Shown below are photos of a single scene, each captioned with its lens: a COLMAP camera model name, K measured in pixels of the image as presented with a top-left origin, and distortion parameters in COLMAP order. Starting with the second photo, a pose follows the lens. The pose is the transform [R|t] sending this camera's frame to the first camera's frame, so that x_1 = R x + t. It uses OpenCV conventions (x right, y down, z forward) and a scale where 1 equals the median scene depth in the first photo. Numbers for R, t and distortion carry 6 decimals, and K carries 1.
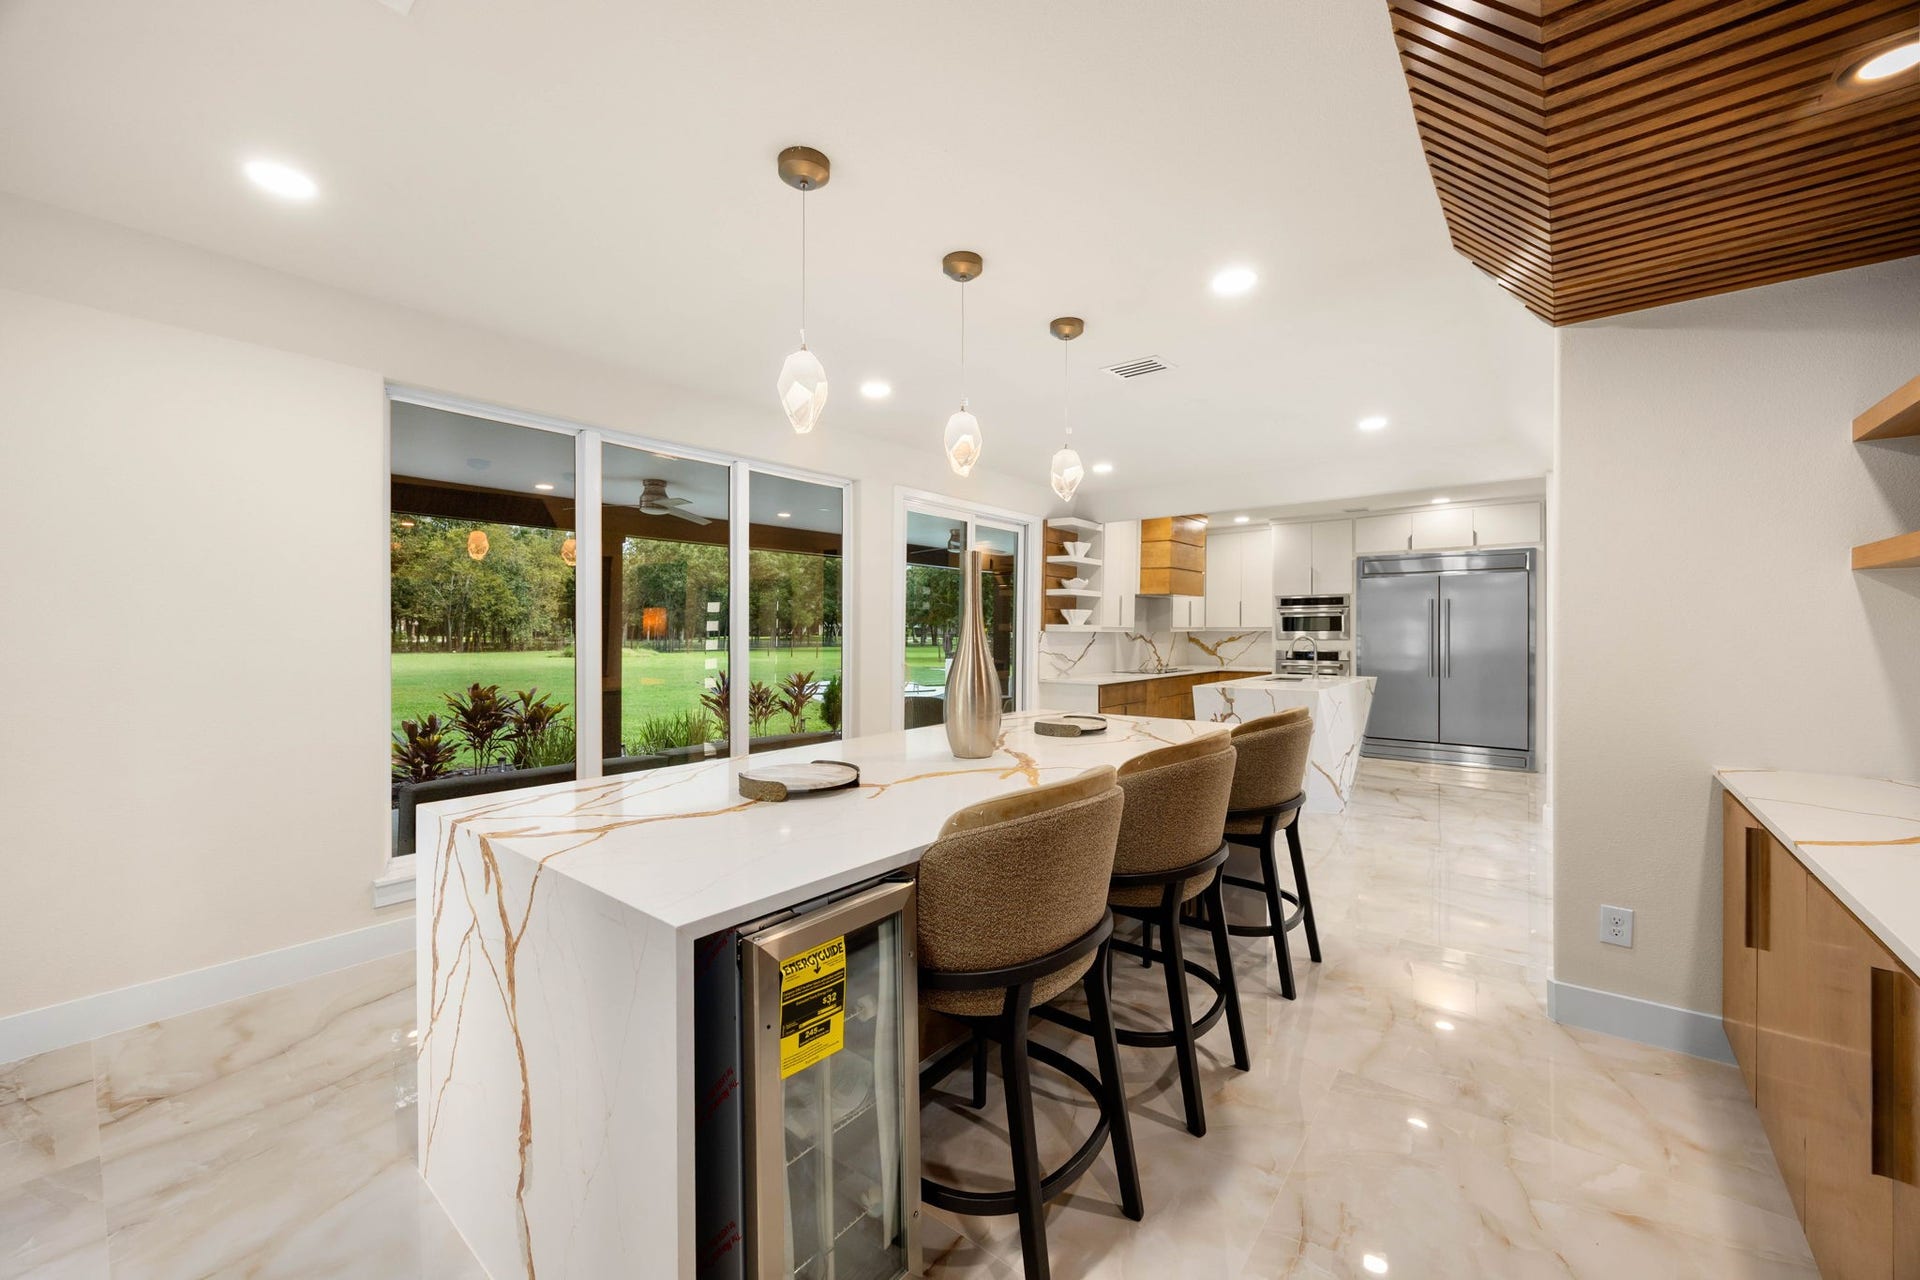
lens RADIAL K [[732.5, 0, 960.0], [0, 732.5, 640.0], [0, 0, 1]] dist [0.000354, -0.000055]
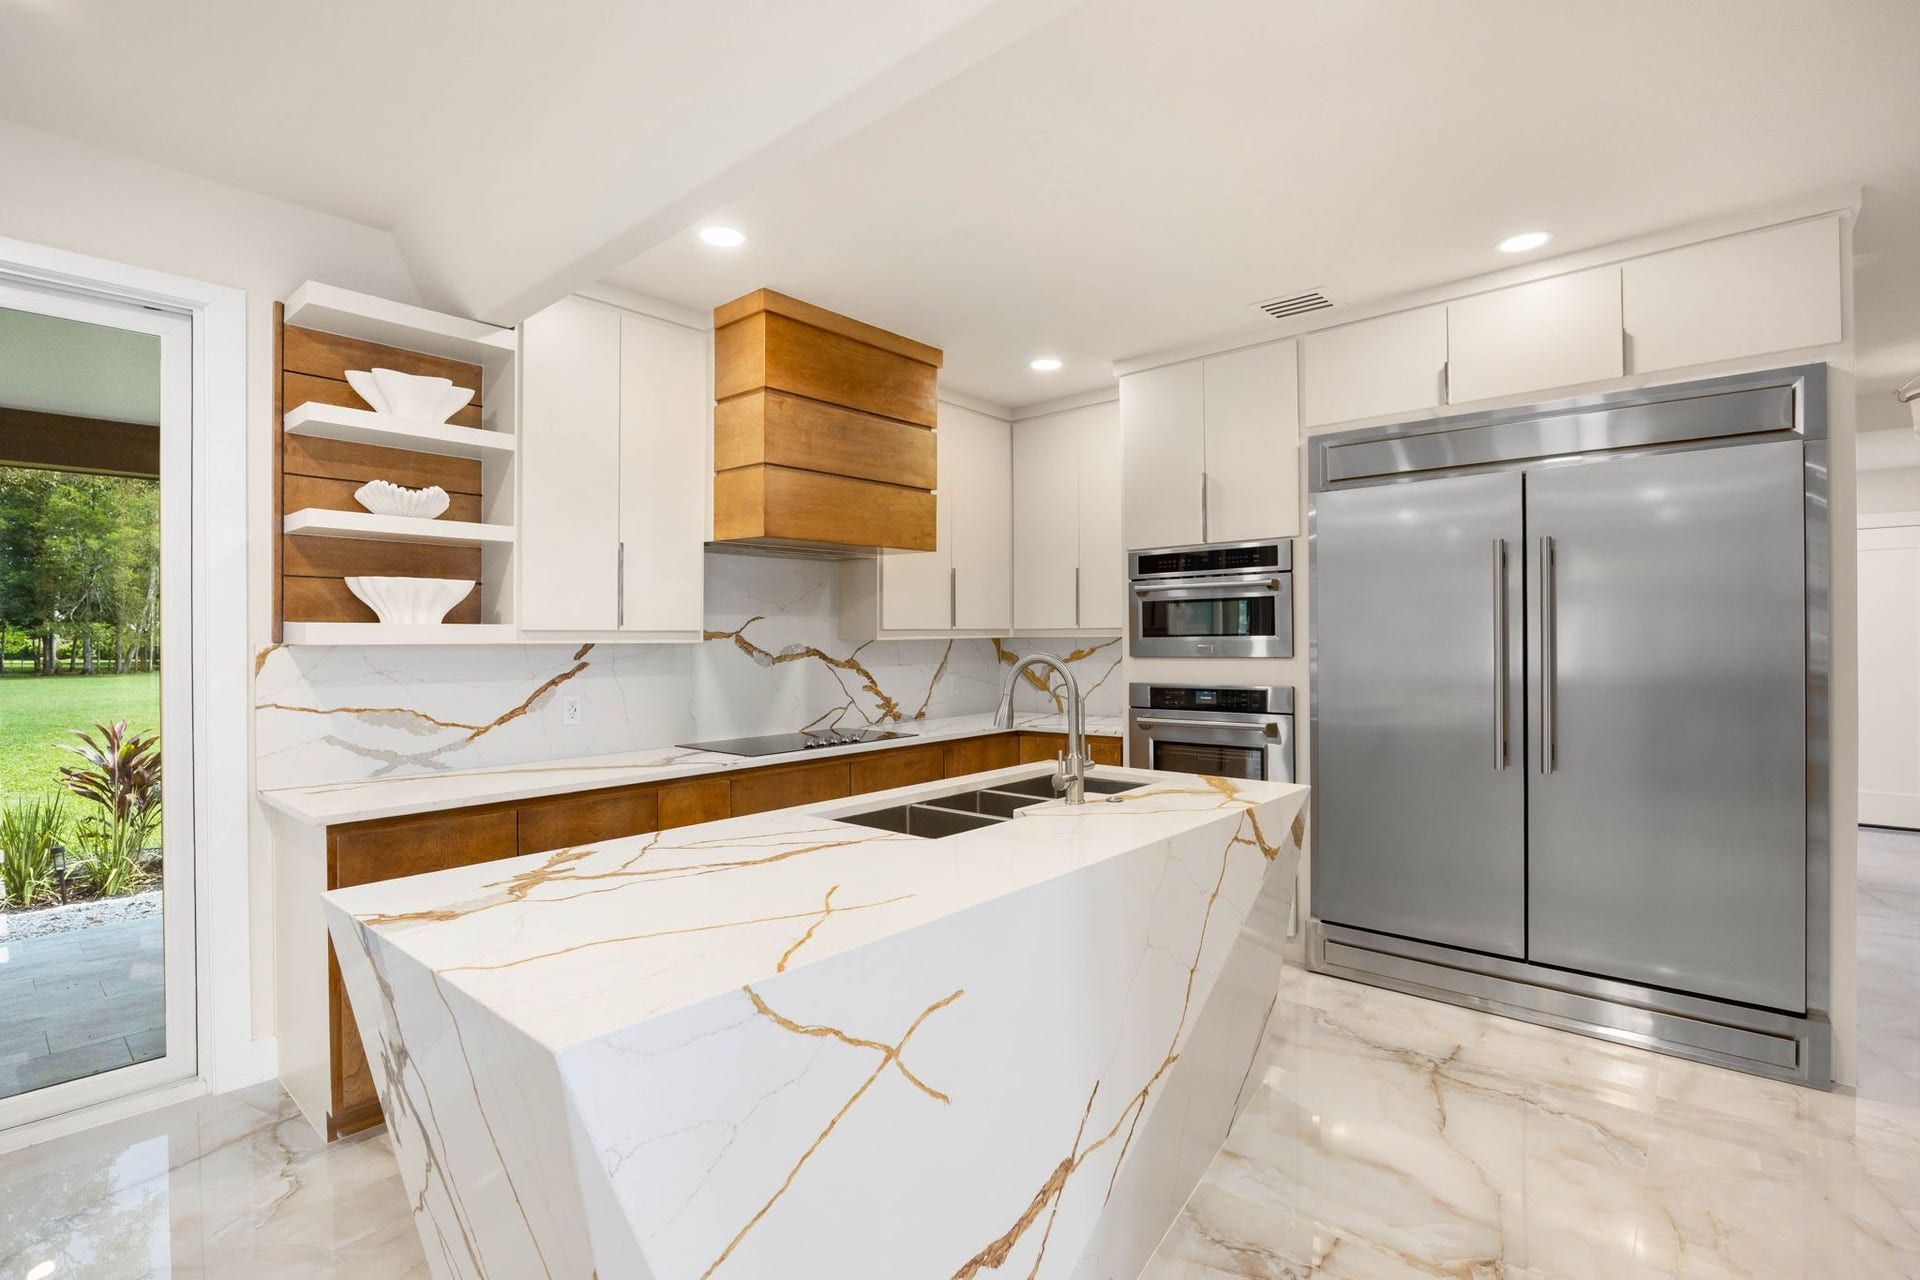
lens RADIAL K [[904.0, 0, 960.0], [0, 904.0, 640.0], [0, 0, 1]] dist [-0.002118, -0.000613]
pose [[0.999432, -0.007711, -0.032810, 0.375152], [0.007448, 0.999939, -0.008157, -0.007256], [0.032871, 0.007908, 0.999428, 0.529067]]
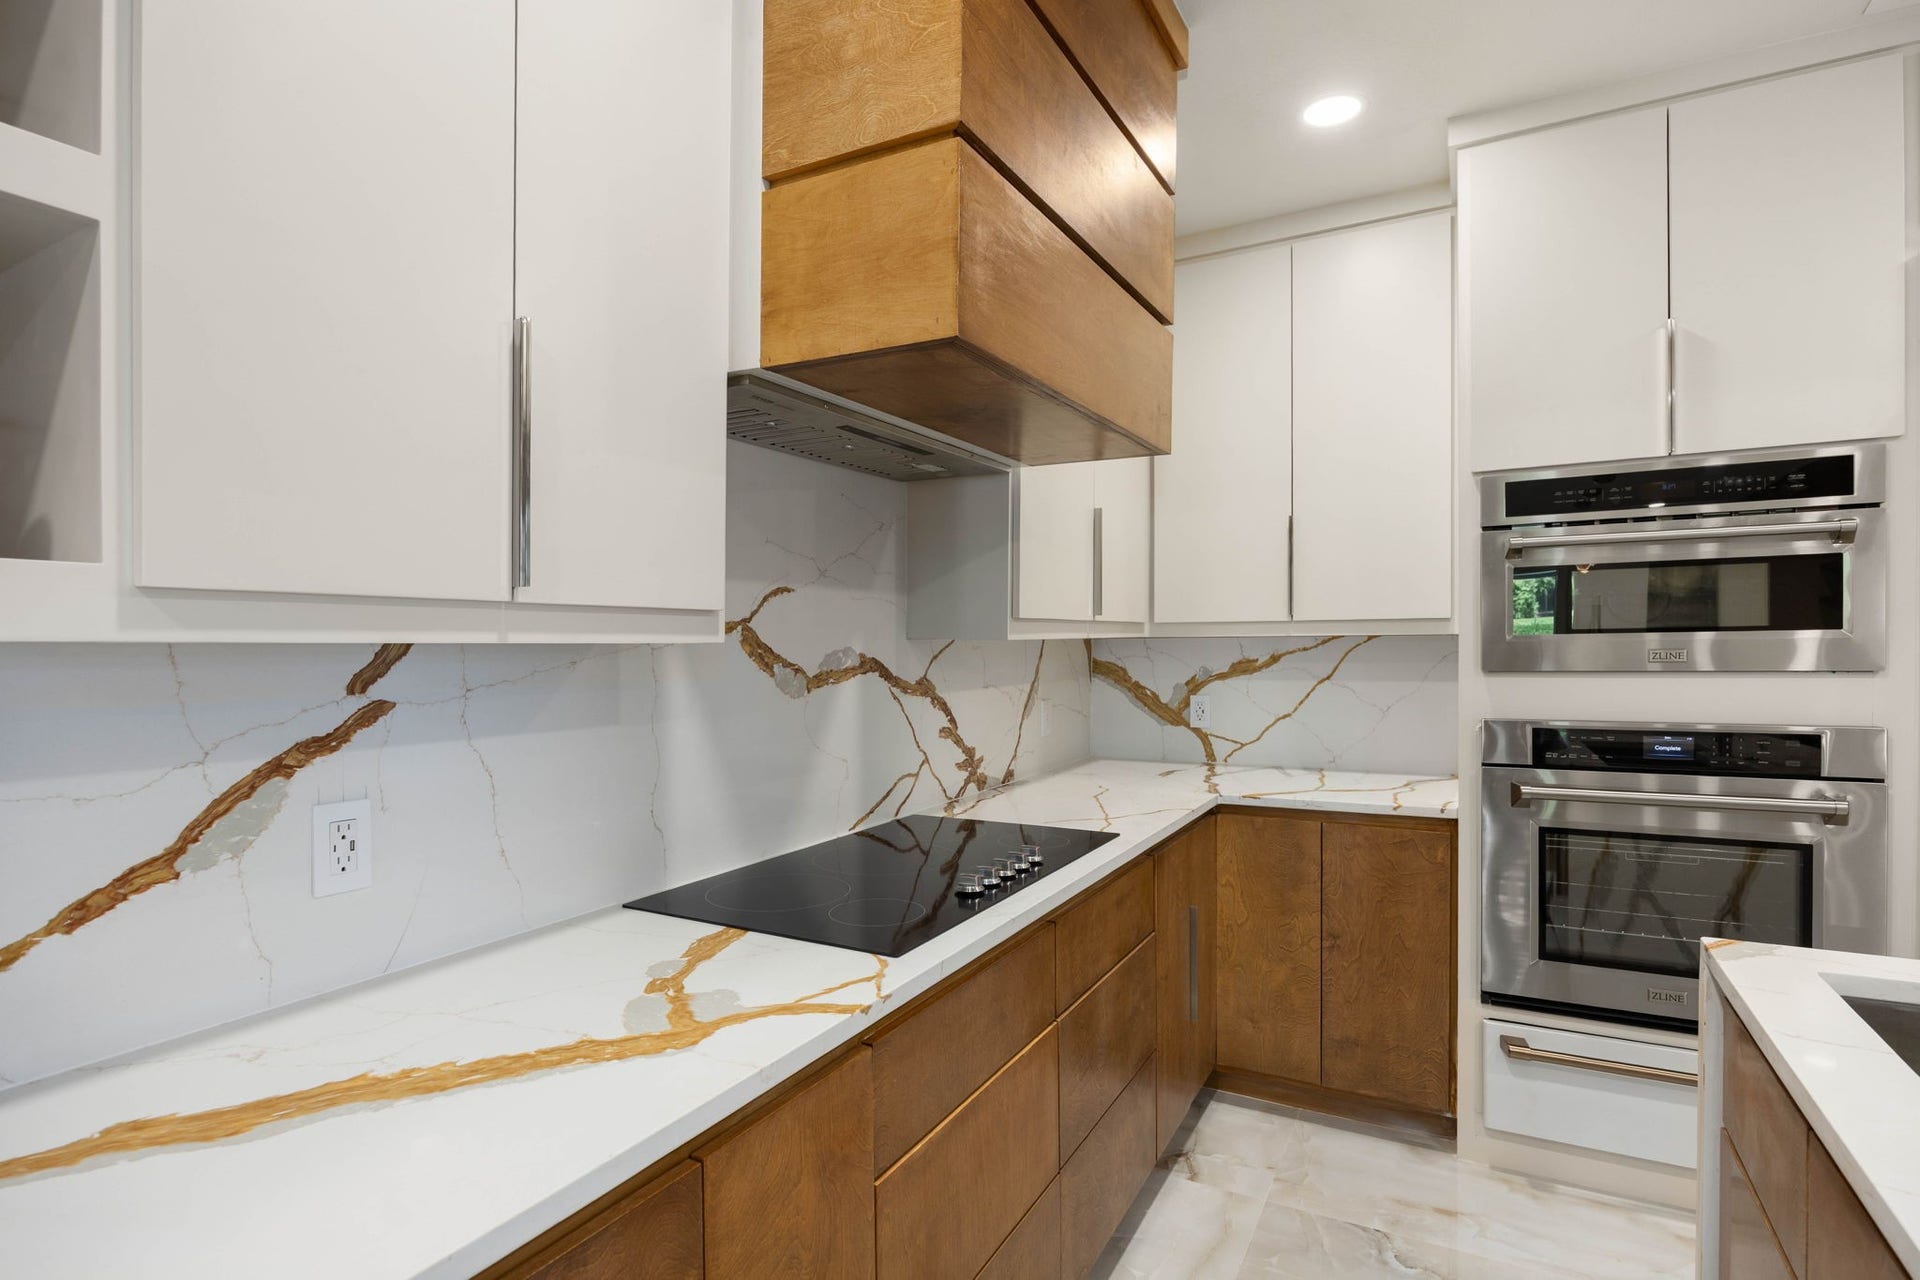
lens RADIAL K [[965.0, 0, 963.7], [0, 965.0, 657.5], [0, 0, 1]] dist [-0.003780, -0.001403]
pose [[0.982933, -0.010551, 0.183659, 0.241972], [0.009822, 0.999940, 0.004876, -0.008202], [-0.183699, -0.002989, 0.982978, 0.792339]]
